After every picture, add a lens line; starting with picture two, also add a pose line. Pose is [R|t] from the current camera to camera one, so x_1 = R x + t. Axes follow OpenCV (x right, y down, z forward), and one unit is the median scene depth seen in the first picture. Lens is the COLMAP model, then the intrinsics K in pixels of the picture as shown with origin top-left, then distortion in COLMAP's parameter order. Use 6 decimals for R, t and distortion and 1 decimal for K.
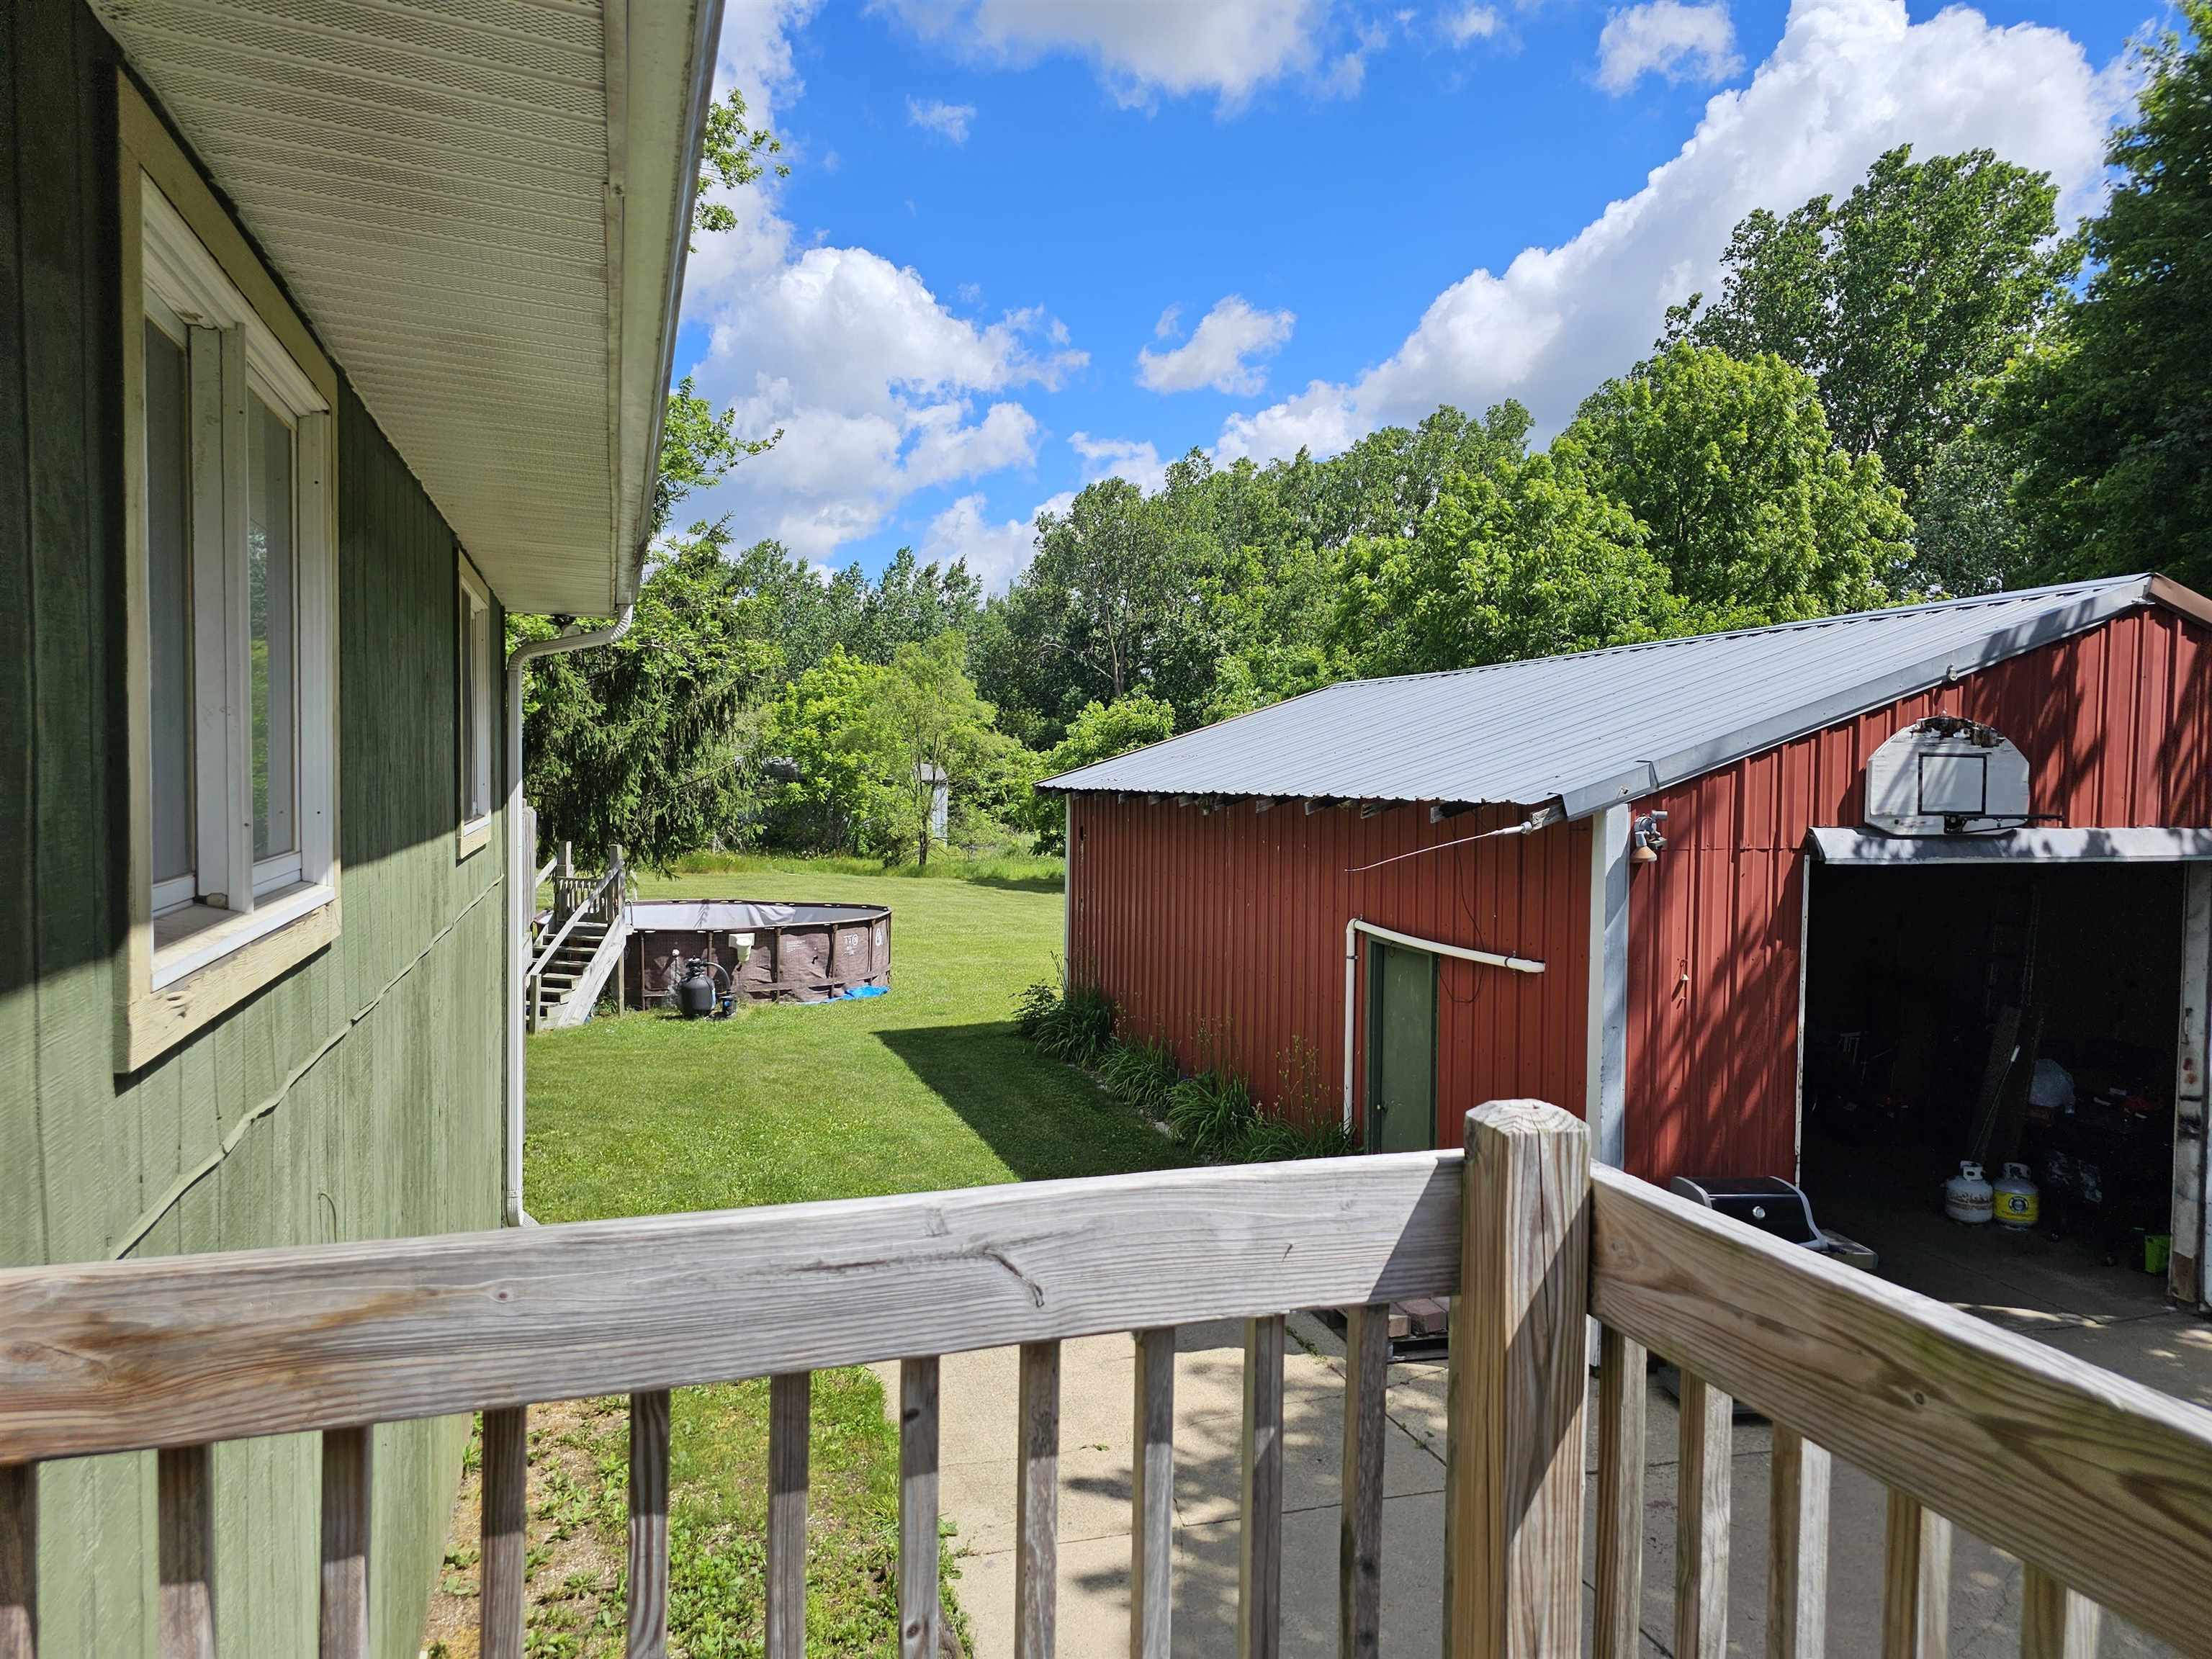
lens RADIAL K [[1488.1, 0, 1106.8], [0, 1488.1, 830.0], [0, 0, 1]] dist [0.033617, -0.028888]
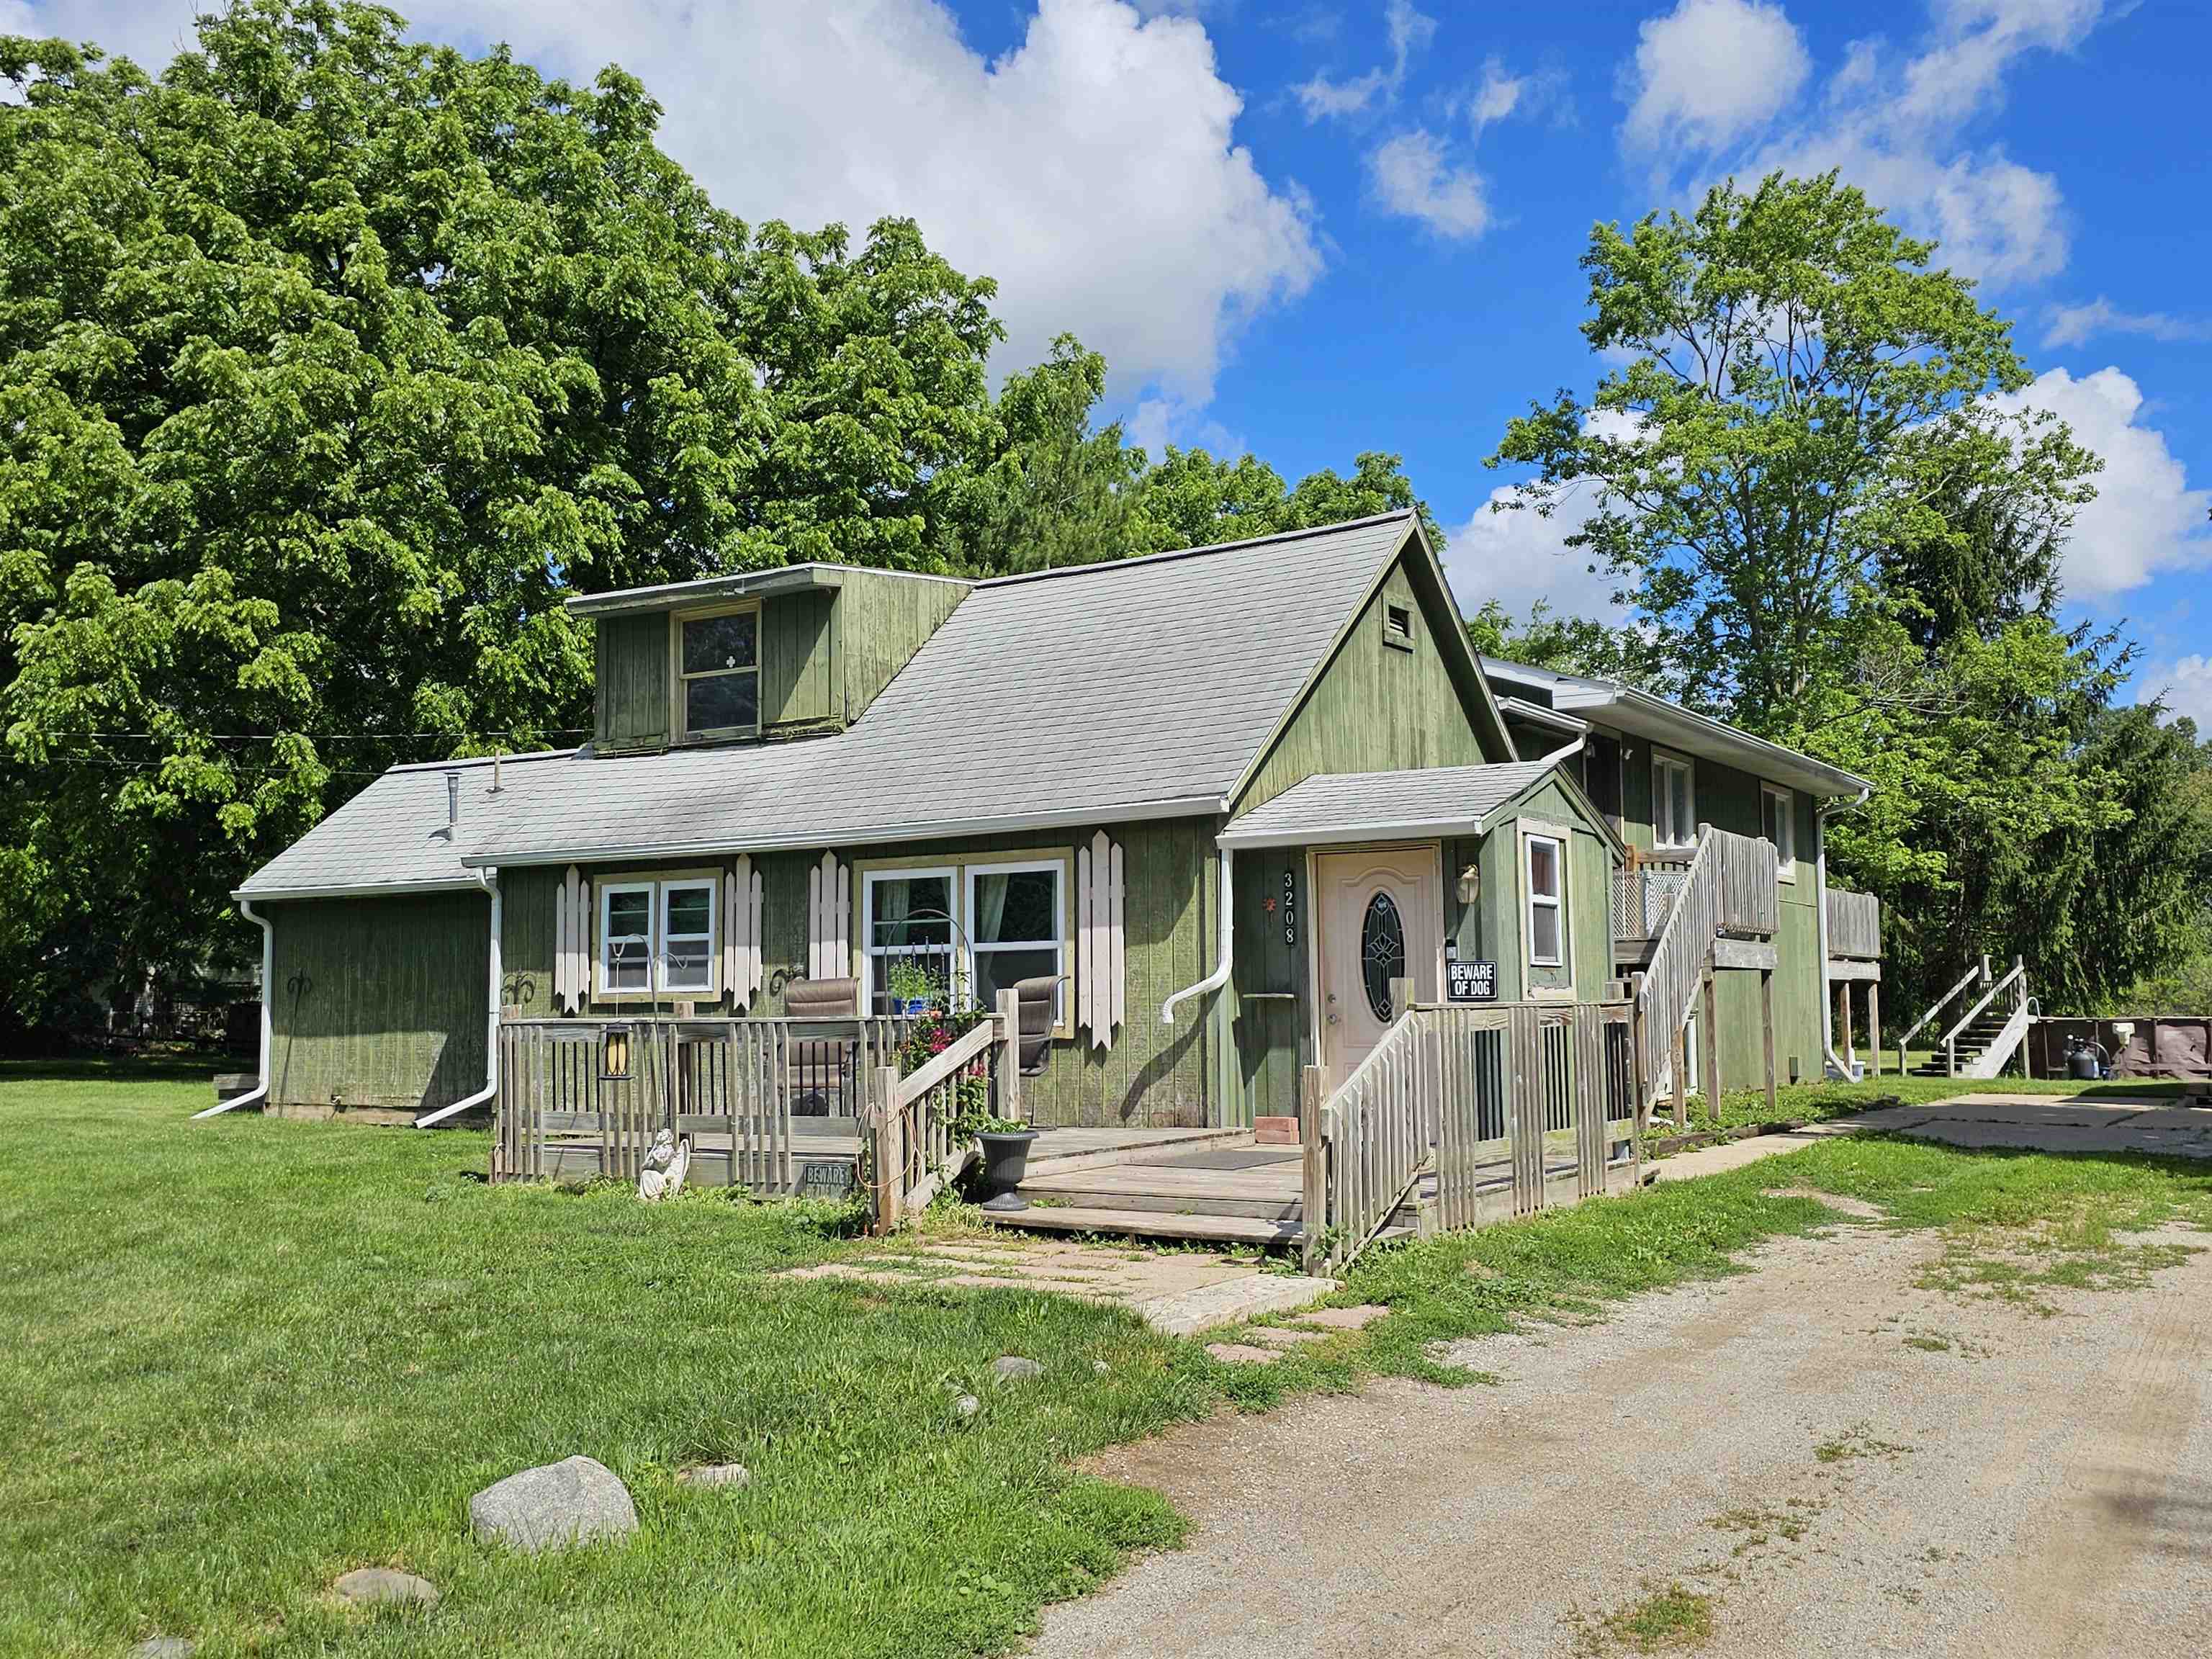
lens RADIAL K [[2003.8, 0, 1110.2], [0, 2003.8, 836.3], [0, 0, 1]] dist [0.069490, 0.000000]
pose [[0.615688, -0.082354, -0.783675, 0.598398], [-0.020195, 0.992548, -0.120170, 0.137134], [0.787731, 0.089814, 0.609437, -0.753350]]
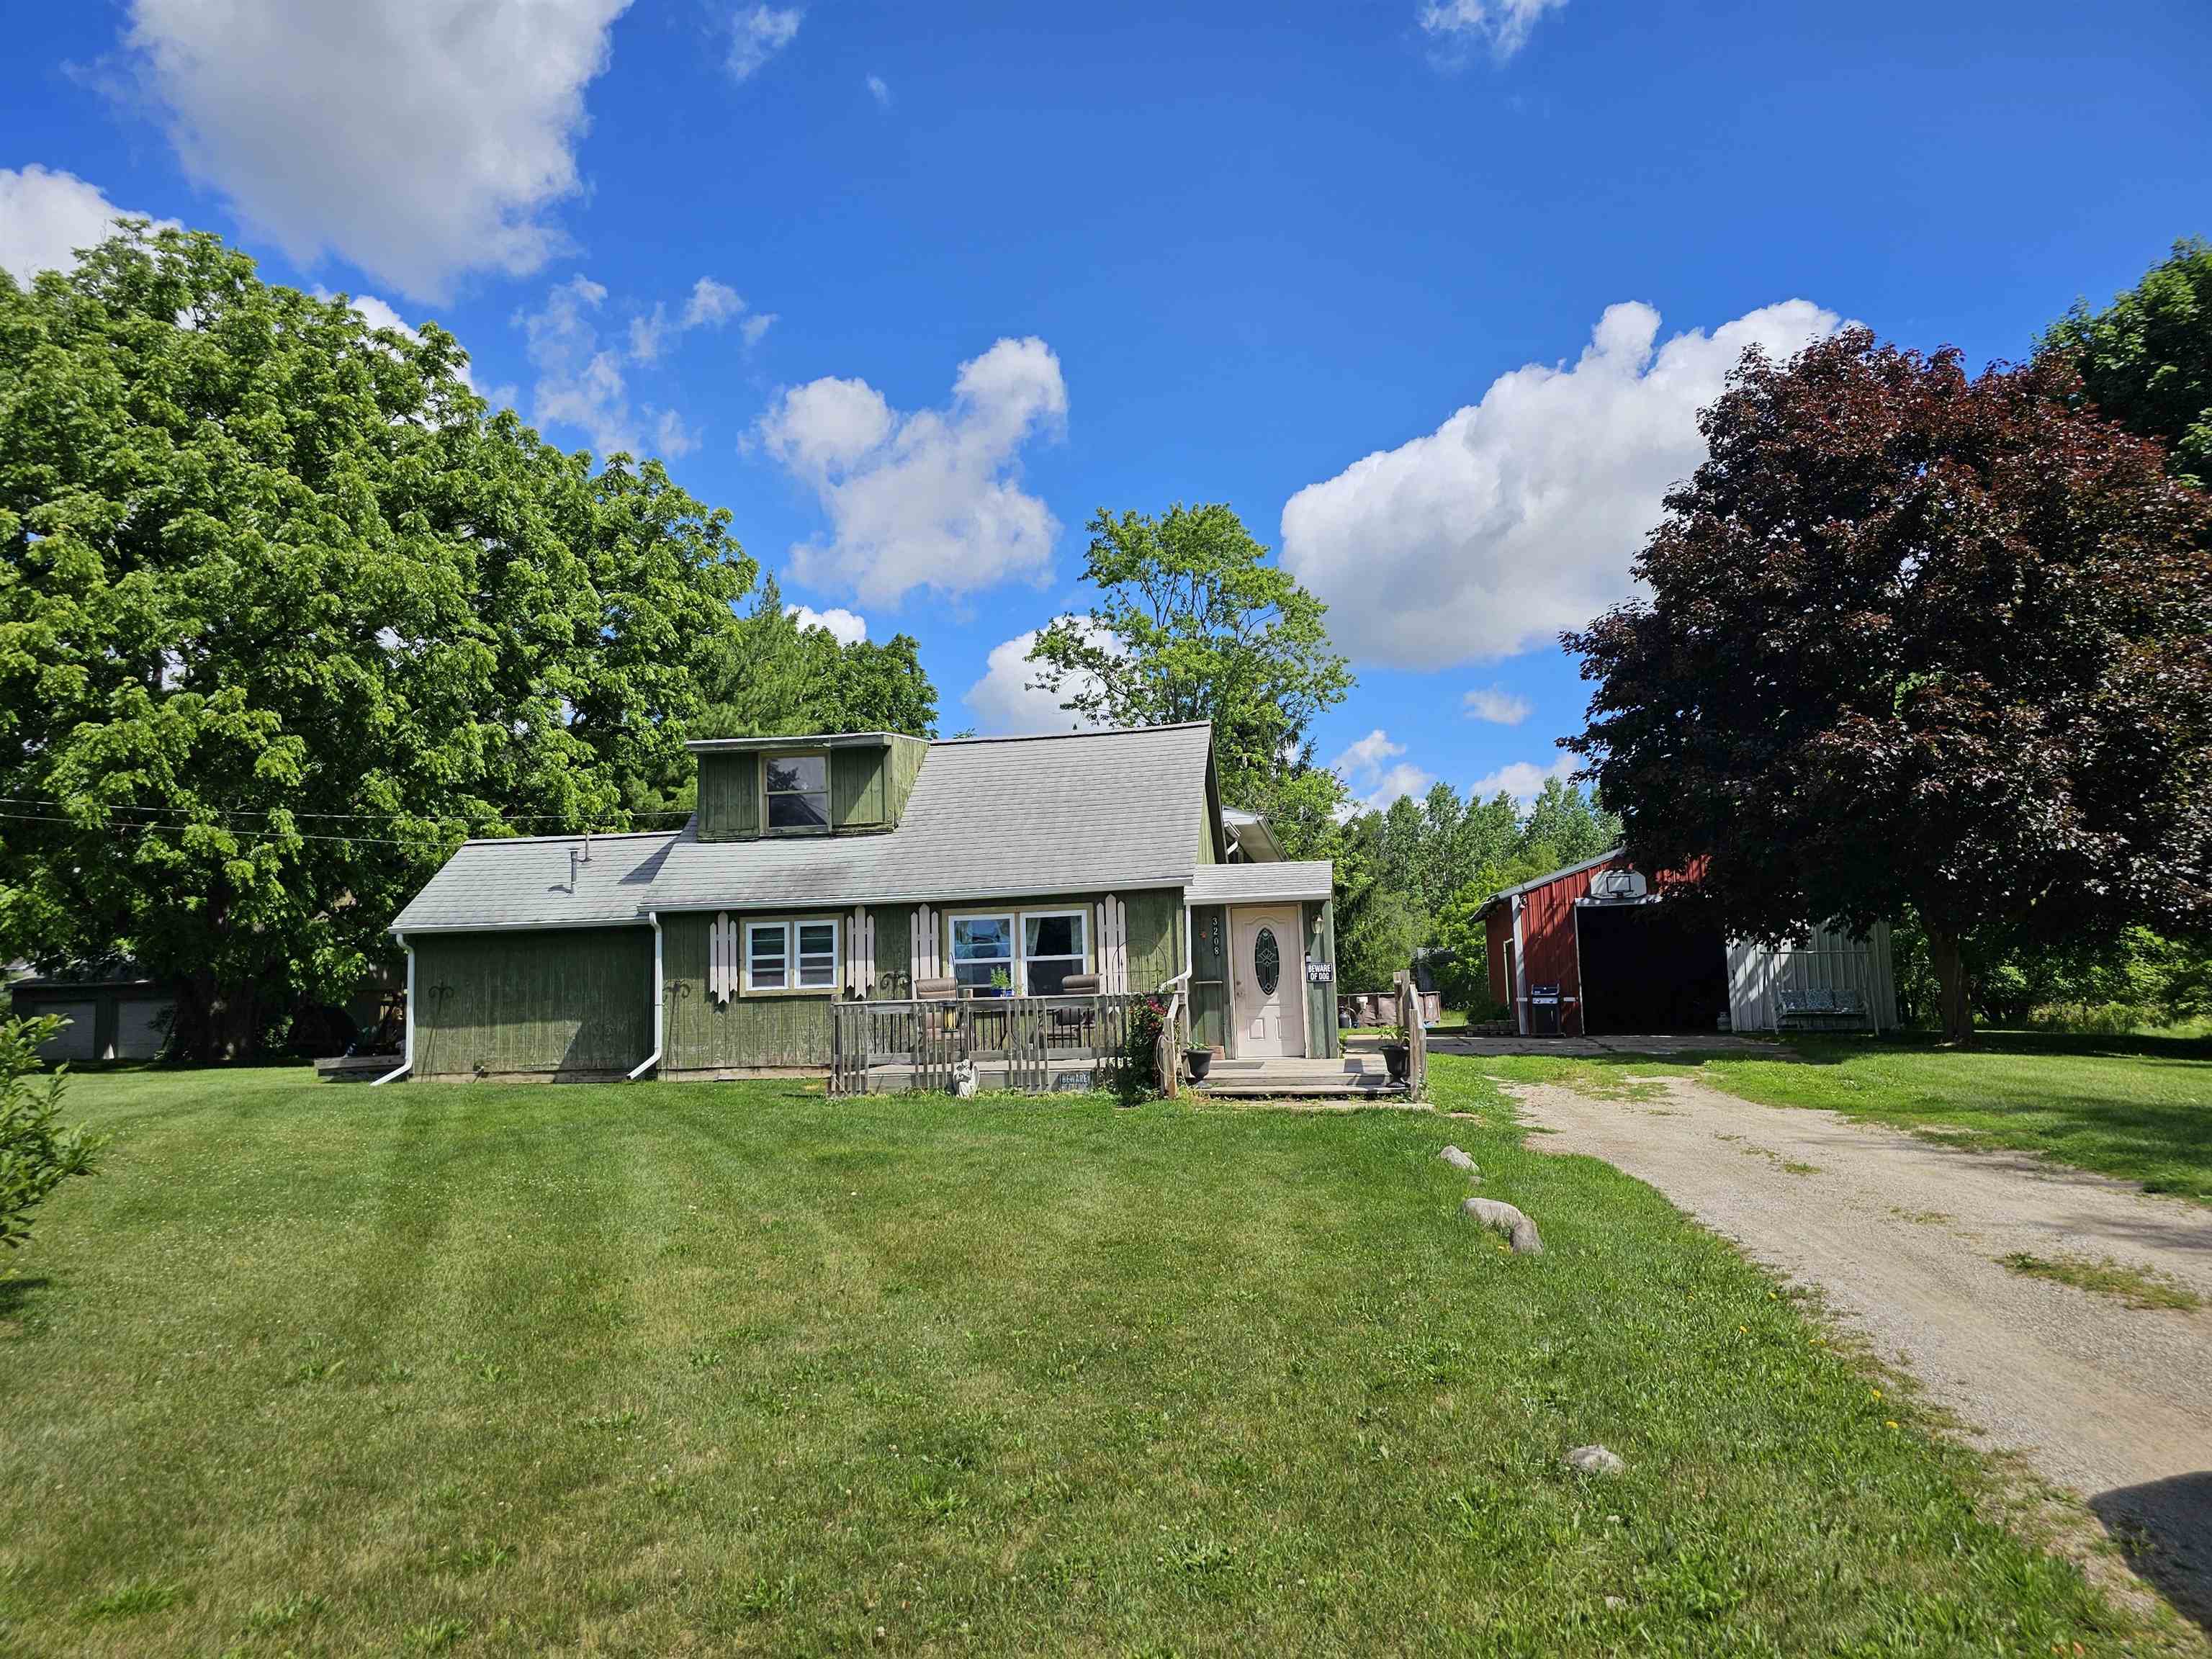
lens RADIAL K [[1488.1, 0, 1097.4], [0, 1488.1, 830.9], [0, 0, 1]] dist [0.033617, -0.028888]
pose [[0.879949, -0.089312, -0.466597, 0.482766], [0.019518, 0.988137, -0.152332, 0.157615], [0.474666, 0.124938, 0.871253, -1.201512]]
